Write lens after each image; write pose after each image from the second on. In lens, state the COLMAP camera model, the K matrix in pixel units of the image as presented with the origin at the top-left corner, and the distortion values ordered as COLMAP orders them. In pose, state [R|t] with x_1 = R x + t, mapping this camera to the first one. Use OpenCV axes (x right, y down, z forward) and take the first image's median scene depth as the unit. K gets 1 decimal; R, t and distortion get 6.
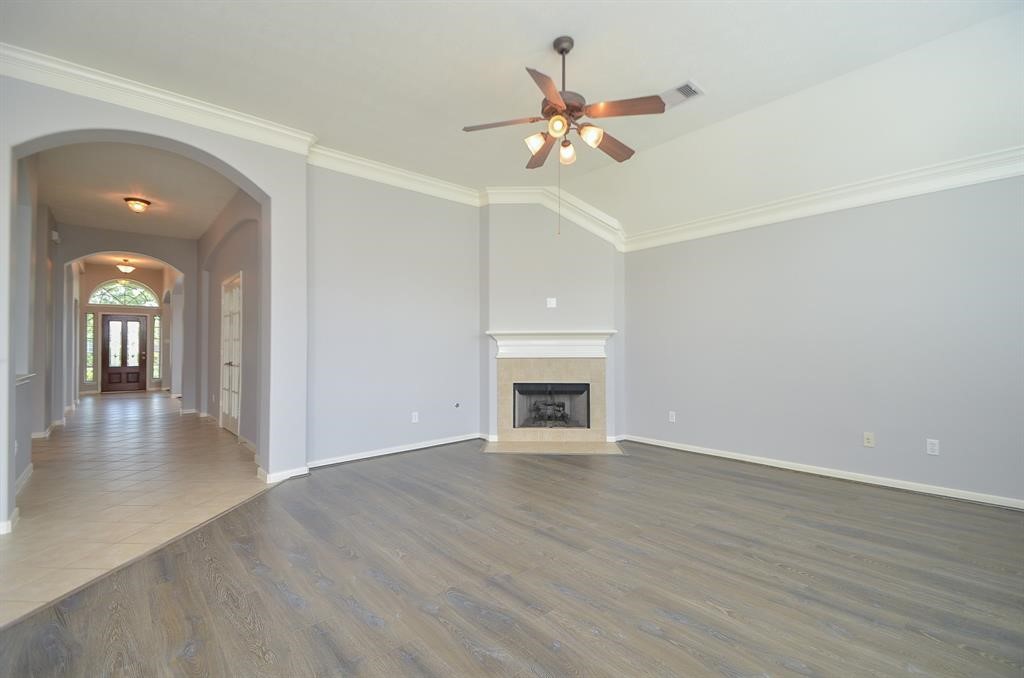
lens RADIAL K [[443.8, 0, 518.2], [0, 443.8, 342.2], [0, 0, 1]] dist [0.033245, -0.020119]
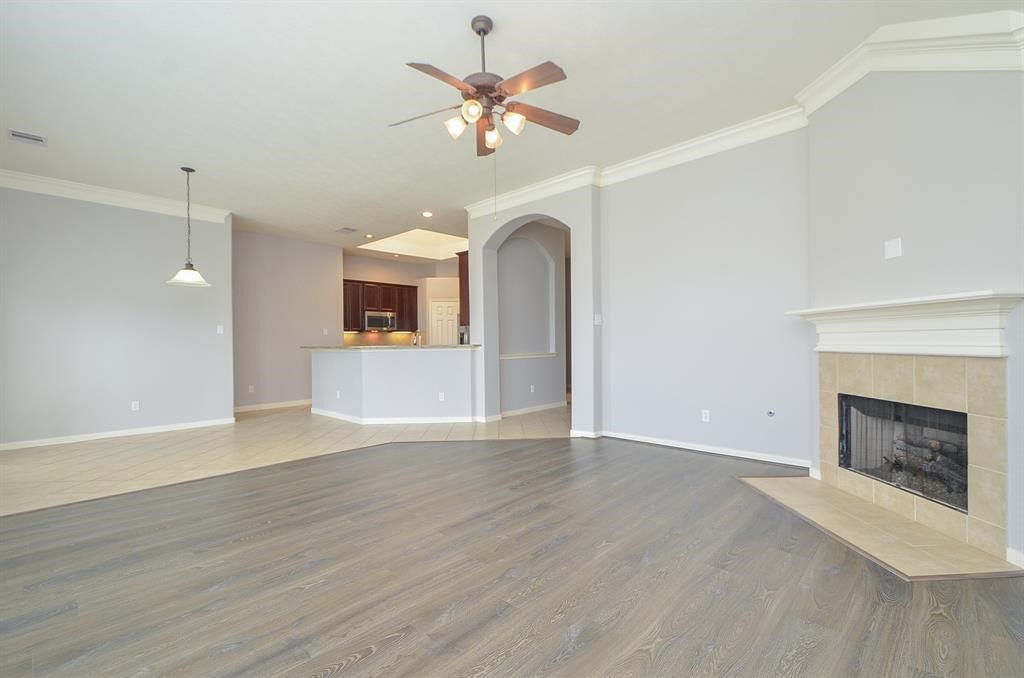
lens RADIAL K [[443.8, 0, 518.2], [0, 443.8, 342.2], [0, 0, 1]] dist [0.033245, -0.020119]
pose [[0.092231, 0.006042, -0.995719, 0.570586], [0.023843, 0.999681, 0.008274, 0.006686], [0.995452, -0.024504, 0.092058, 0.515835]]
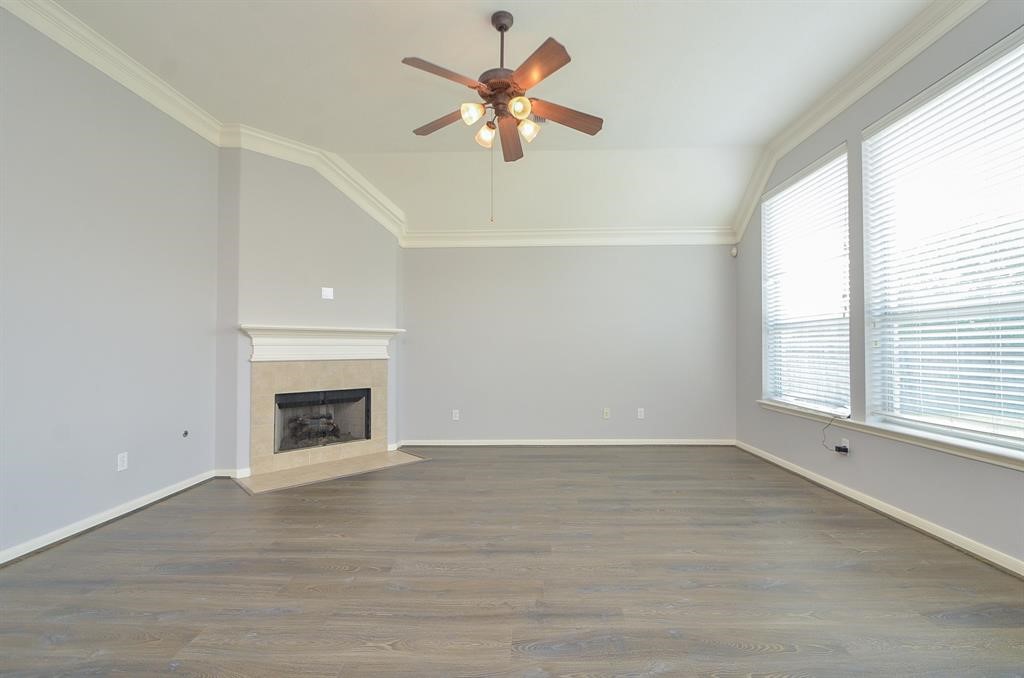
lens RADIAL K [[443.8, 0, 518.2], [0, 443.8, 342.2], [0, 0, 1]] dist [0.033245, -0.020119]
pose [[0.679172, 0.014851, 0.733829, -0.295014], [-0.008837, 0.999888, -0.012056, 0.009186], [-0.733926, 0.001704, 0.679227, 0.180741]]
